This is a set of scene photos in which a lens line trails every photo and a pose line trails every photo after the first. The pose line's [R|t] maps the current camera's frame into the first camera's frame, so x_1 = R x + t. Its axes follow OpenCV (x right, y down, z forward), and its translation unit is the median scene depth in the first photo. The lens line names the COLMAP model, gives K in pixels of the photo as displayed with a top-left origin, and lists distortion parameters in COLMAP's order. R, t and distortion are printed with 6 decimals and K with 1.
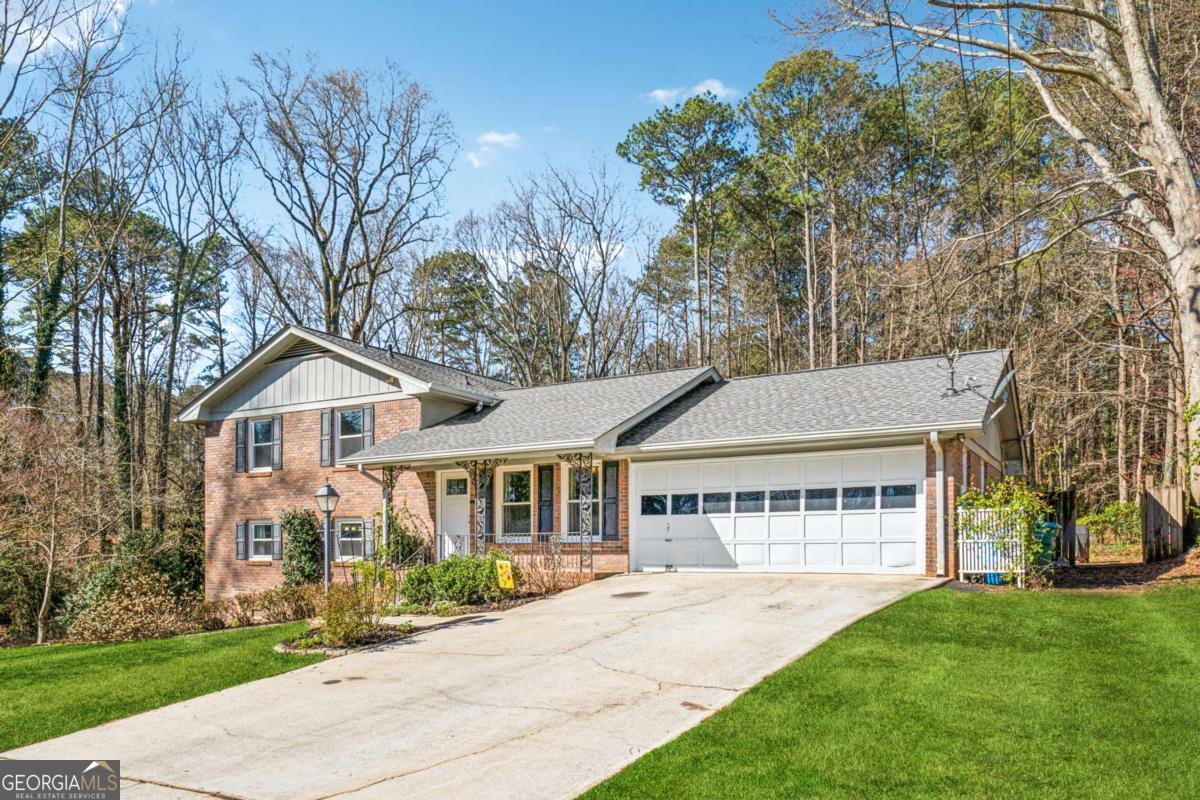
lens RADIAL K [[895.0, 0, 600.0], [0, 895.0, 400.0], [0, 0, 1]] dist [0.002164, 0.003147]
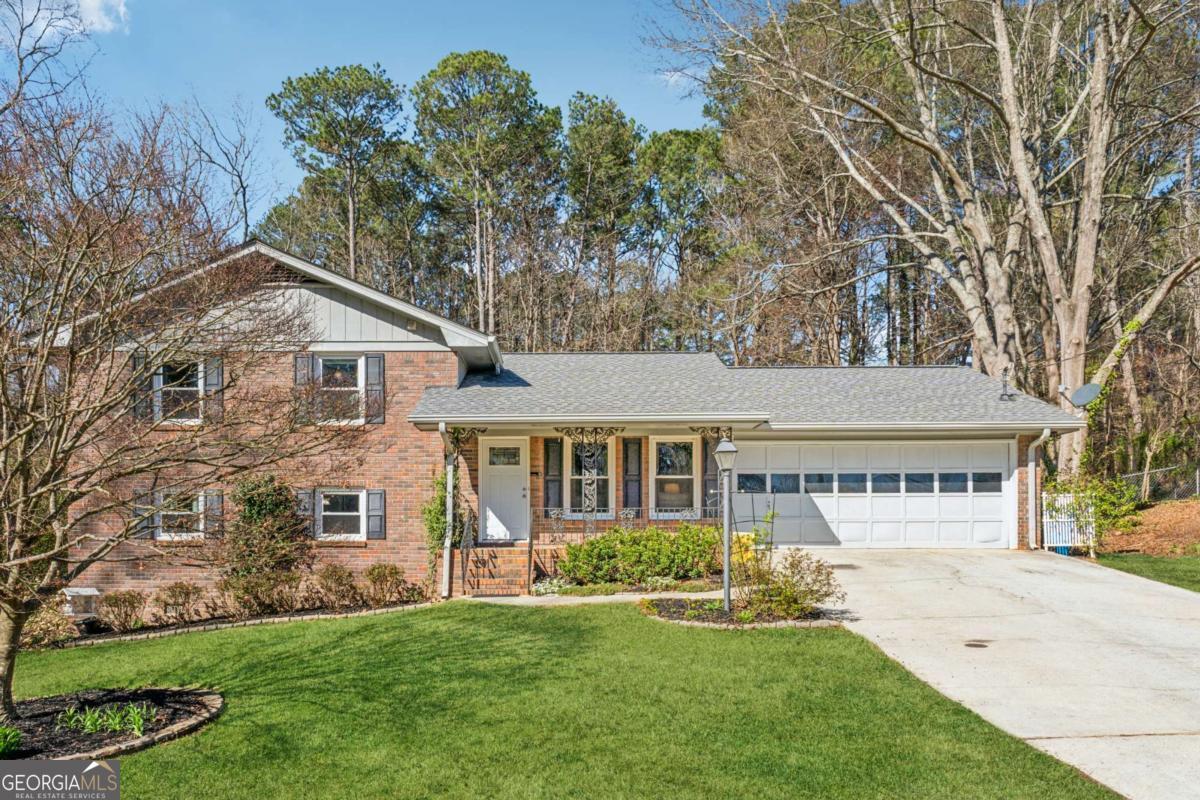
lens RADIAL K [[866.1, 0, 600.0], [0, 866.1, 400.0], [0, 0, 1]] dist [-0.002646, -0.001996]
pose [[0.858243, 0.080318, 0.506920, -0.543018], [-0.086382, 0.996195, -0.011591, 0.044975], [-0.505922, -0.033841, 0.861915, 0.219988]]
